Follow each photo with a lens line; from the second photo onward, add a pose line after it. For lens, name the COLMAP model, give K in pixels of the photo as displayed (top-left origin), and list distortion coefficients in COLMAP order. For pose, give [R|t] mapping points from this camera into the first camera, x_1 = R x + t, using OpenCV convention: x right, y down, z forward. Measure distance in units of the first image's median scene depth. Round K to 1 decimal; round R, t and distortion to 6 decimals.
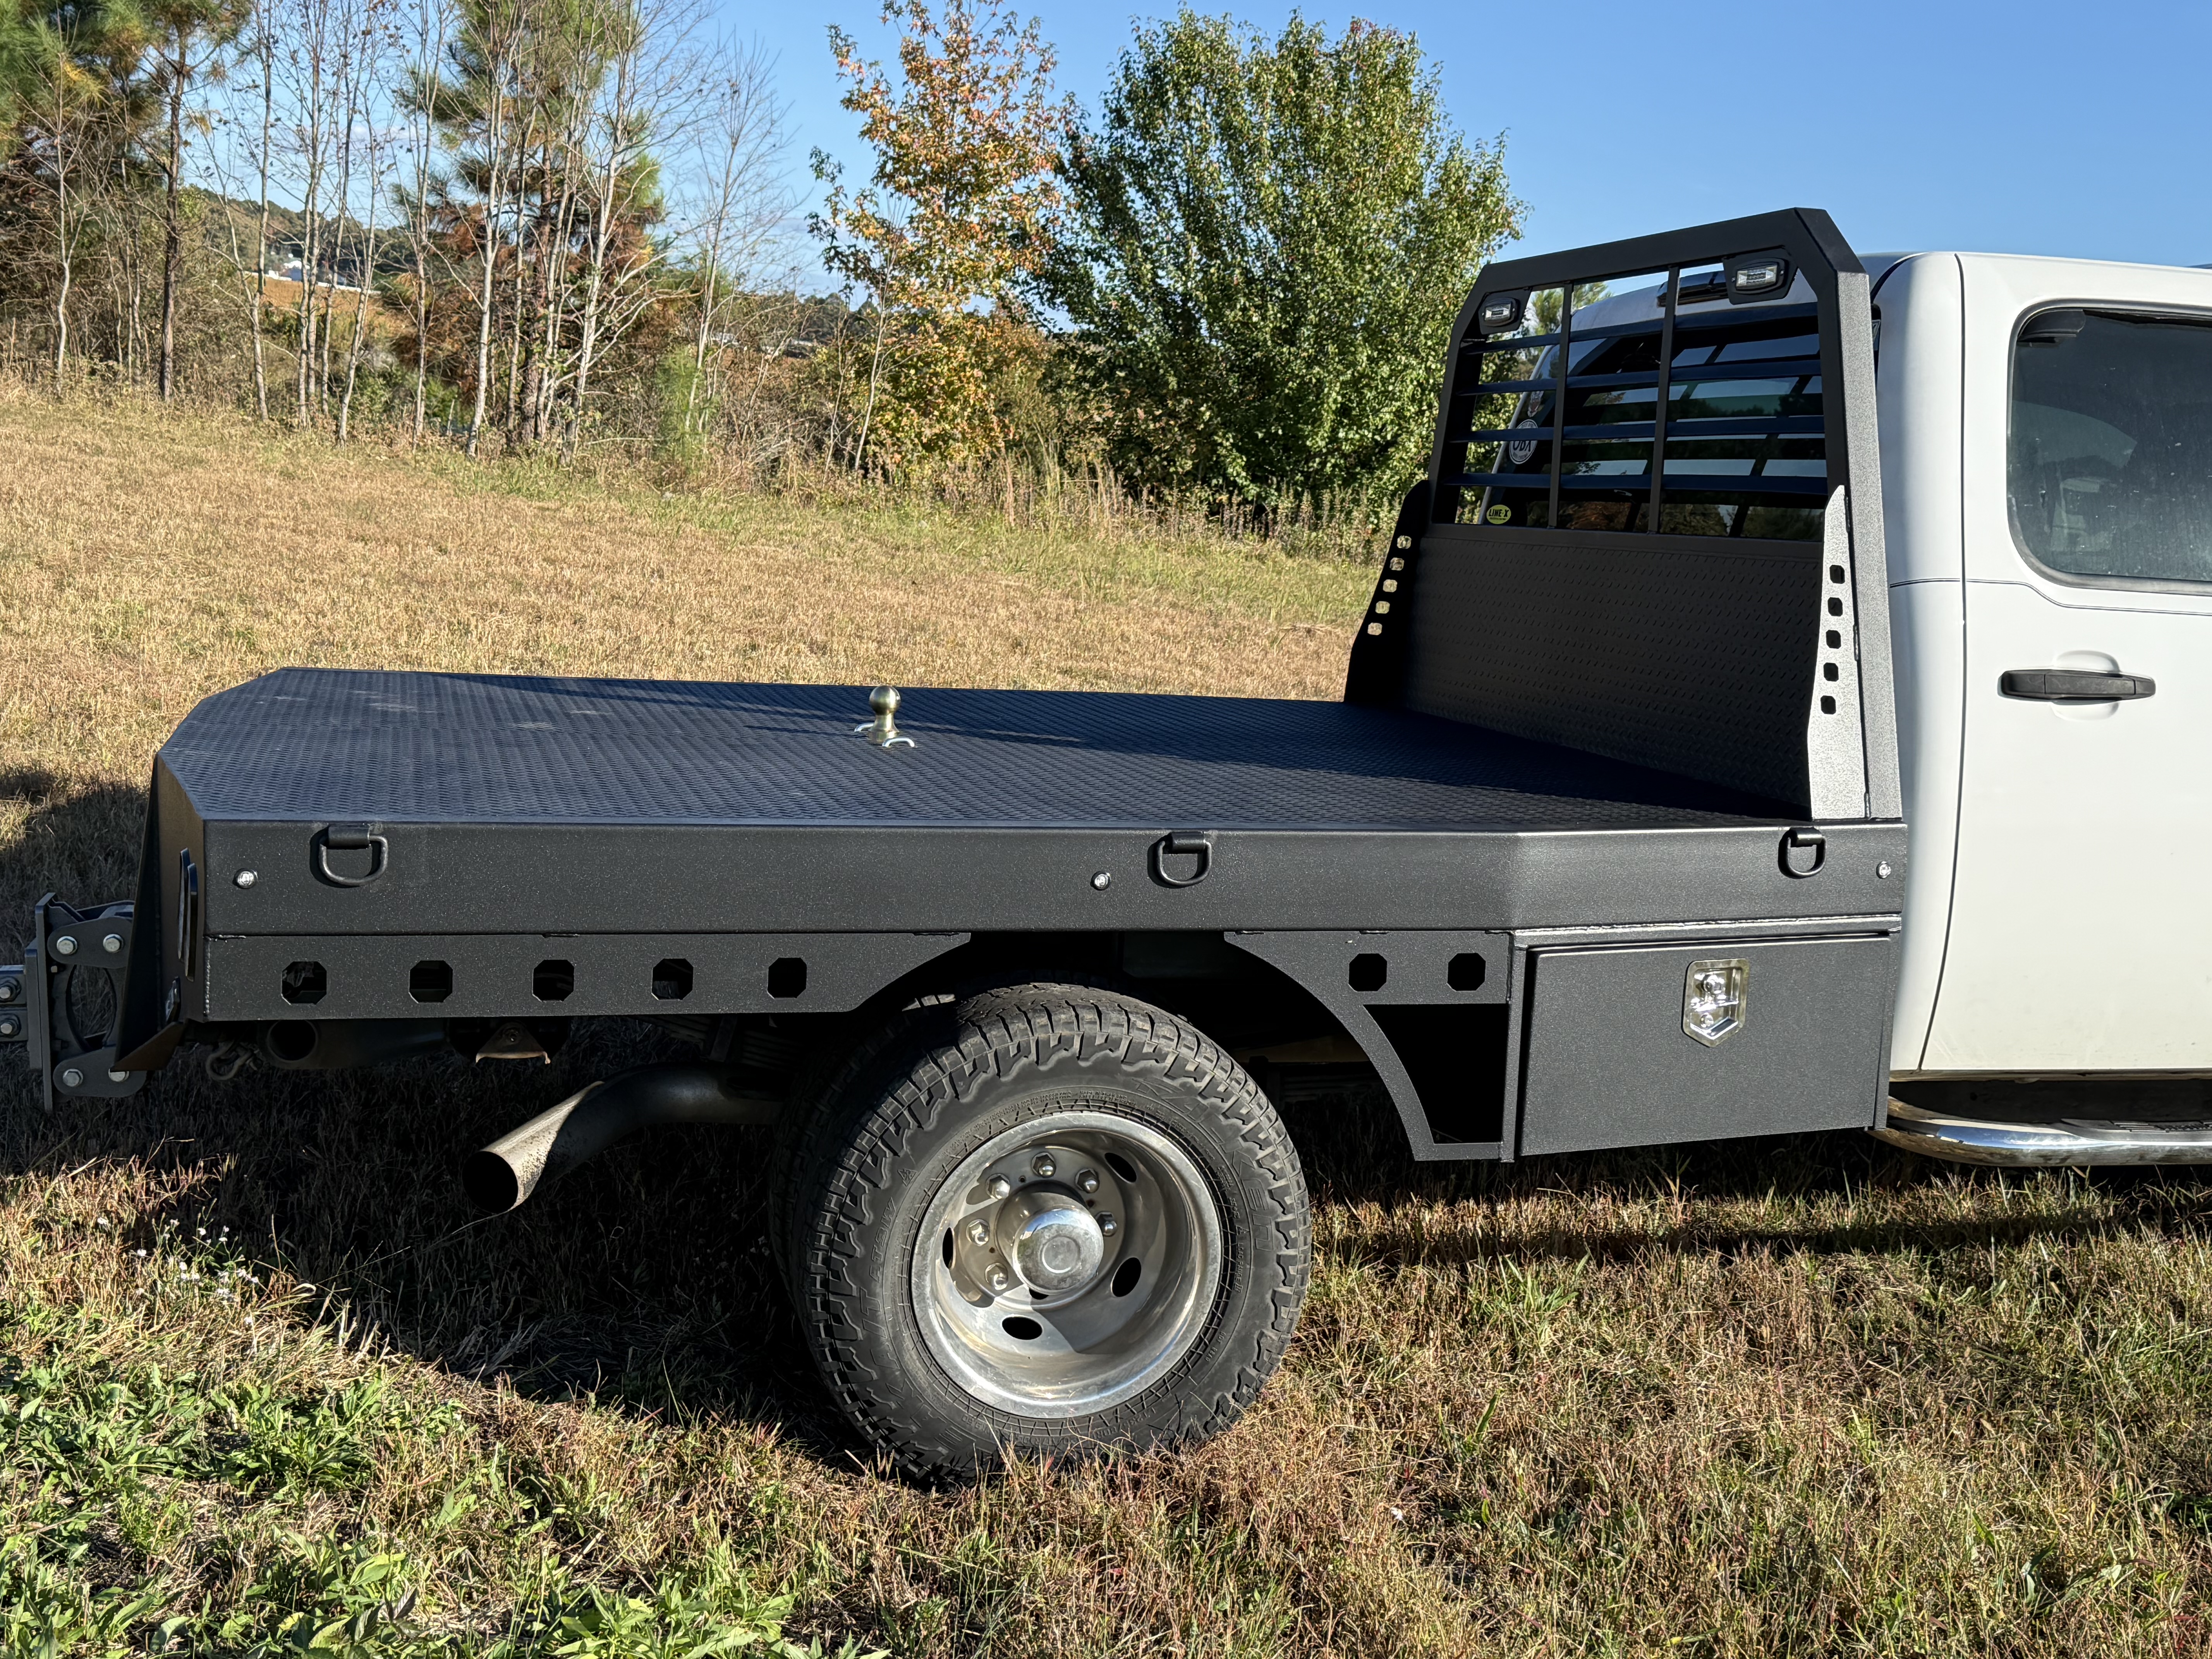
lens RADIAL K [[2525.5, 0, 1107.3], [0, 2525.5, 838.1], [0, 0, 1]] dist [0.231460, -0.547241]
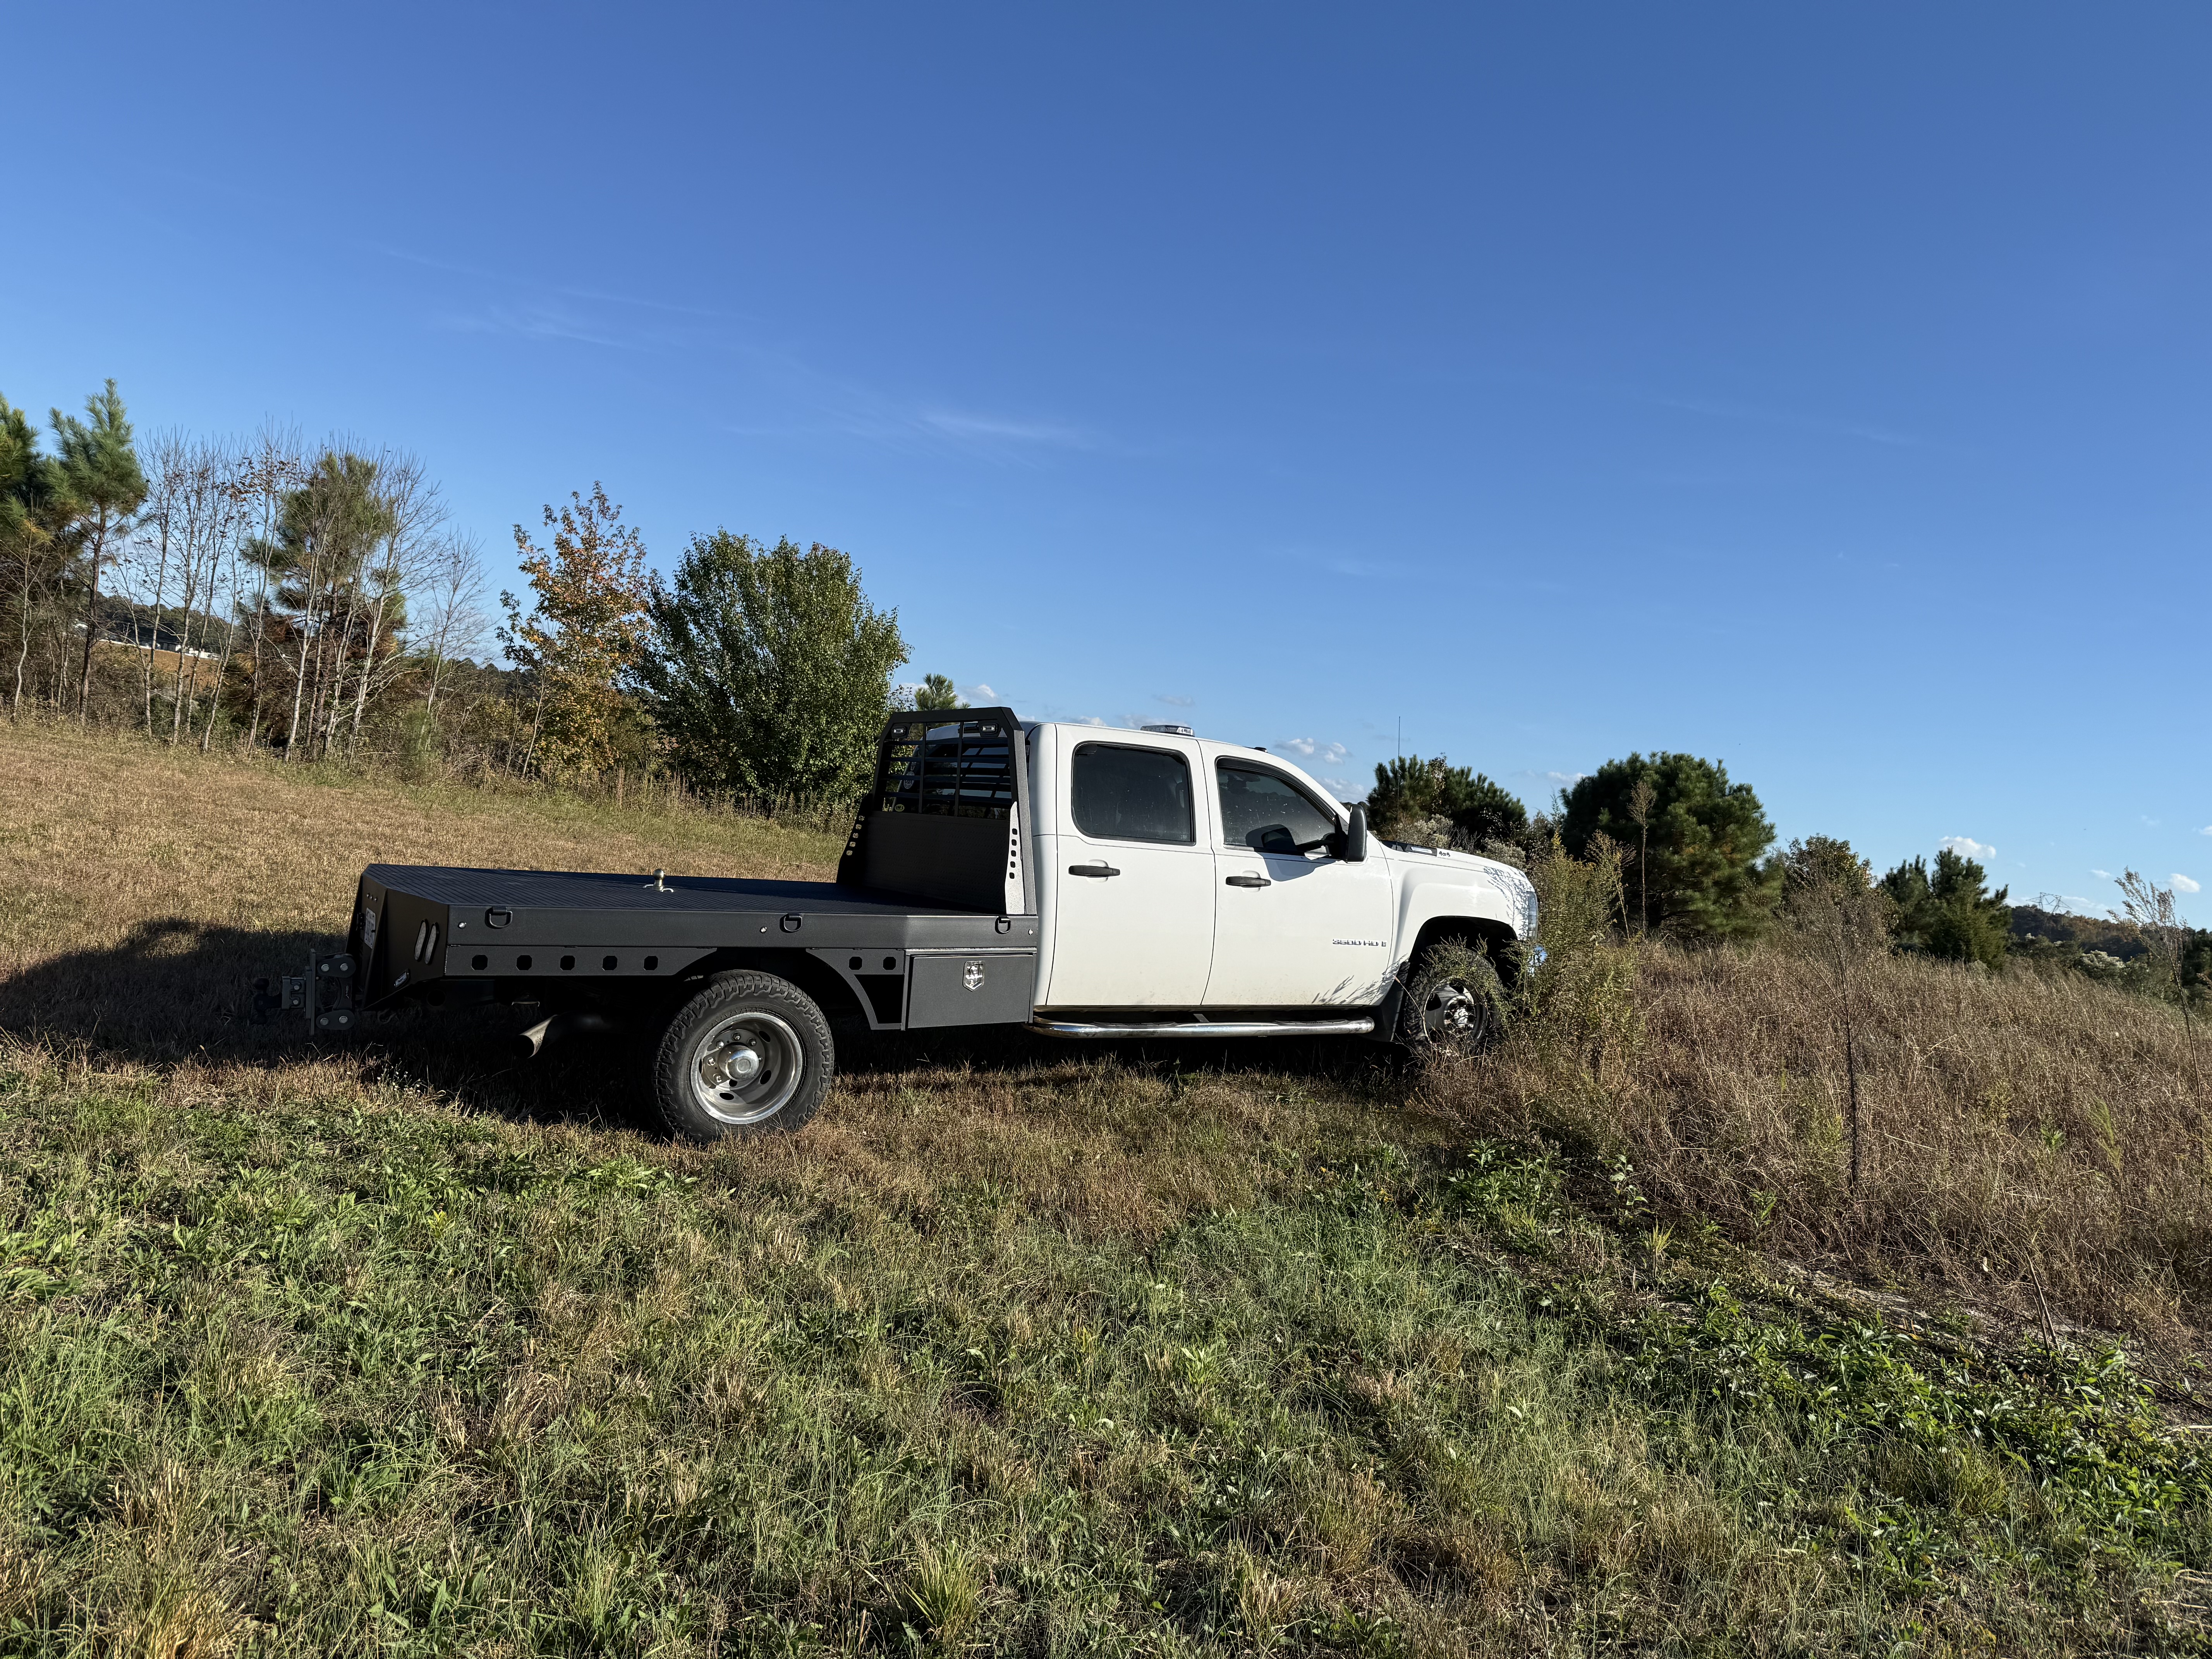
lens RADIAL K [[1528.1, 0, 1099.3], [0, 1528.1, 828.0], [0, 0, 1]] dist [0.097426, -0.125900]
pose [[0.959999, 0.017377, 0.279462, -0.018504], [0.014245, 0.993749, -0.110727, 0.014767], [-0.279639, 0.110279, 0.953751, -0.115996]]
